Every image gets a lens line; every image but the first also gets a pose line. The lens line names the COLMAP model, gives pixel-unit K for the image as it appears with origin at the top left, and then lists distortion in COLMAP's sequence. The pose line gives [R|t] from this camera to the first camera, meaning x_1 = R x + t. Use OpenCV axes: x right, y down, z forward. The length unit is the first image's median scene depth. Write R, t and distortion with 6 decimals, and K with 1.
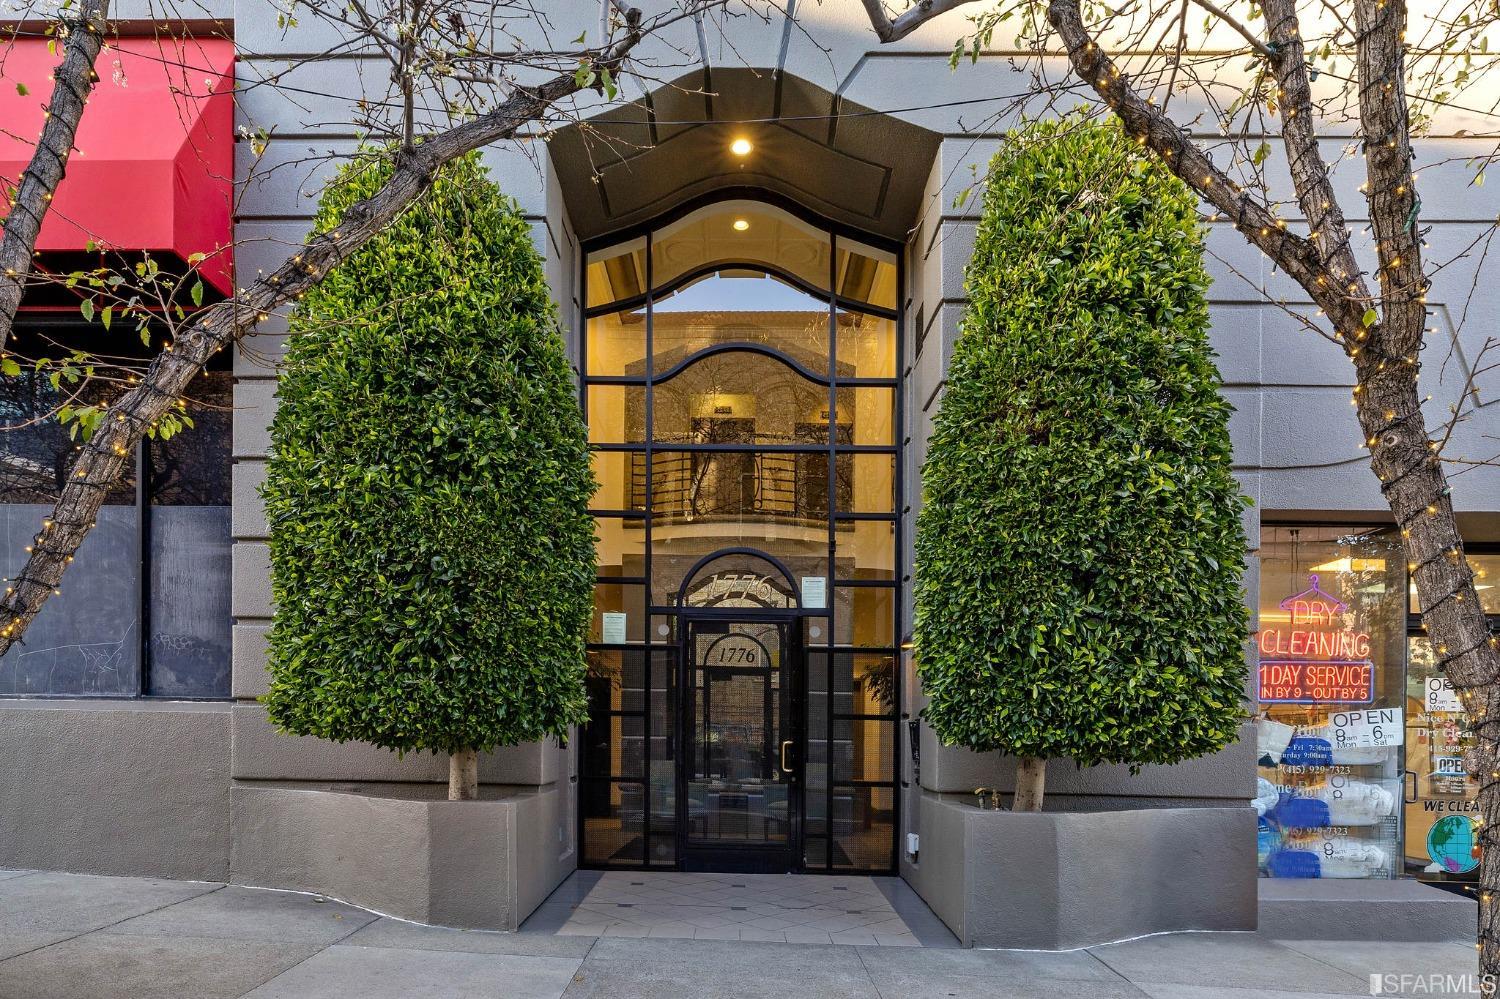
lens RADIAL K [[666.5, 0, 742.2], [0, 666.5, 499.4], [0, 0, 1]] dist [-0.001738, 0.000154]
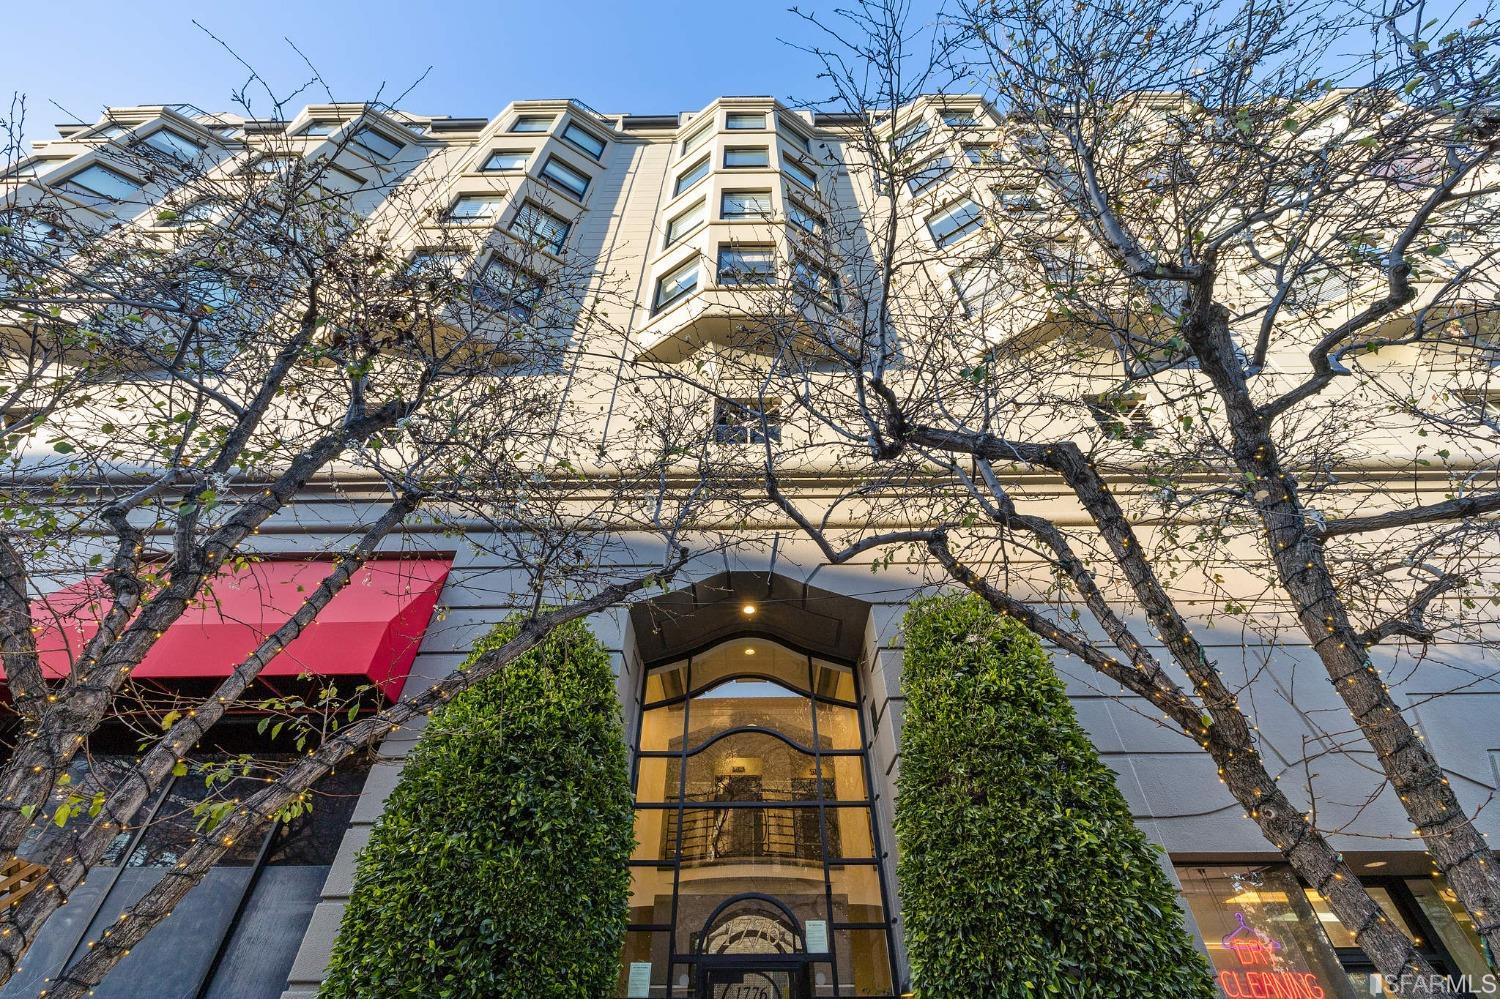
lens RADIAL K [[648.9, 0, 749.4], [0, 648.9, 499.2], [0, 0, 1]] dist [0.002939, 0.000110]
pose [[0.999905, -0.004045, 0.013194, -0.019660], [0.011991, 0.727828, -0.685655, 0.341278], [-0.006830, 0.685747, 0.727807, -0.321306]]
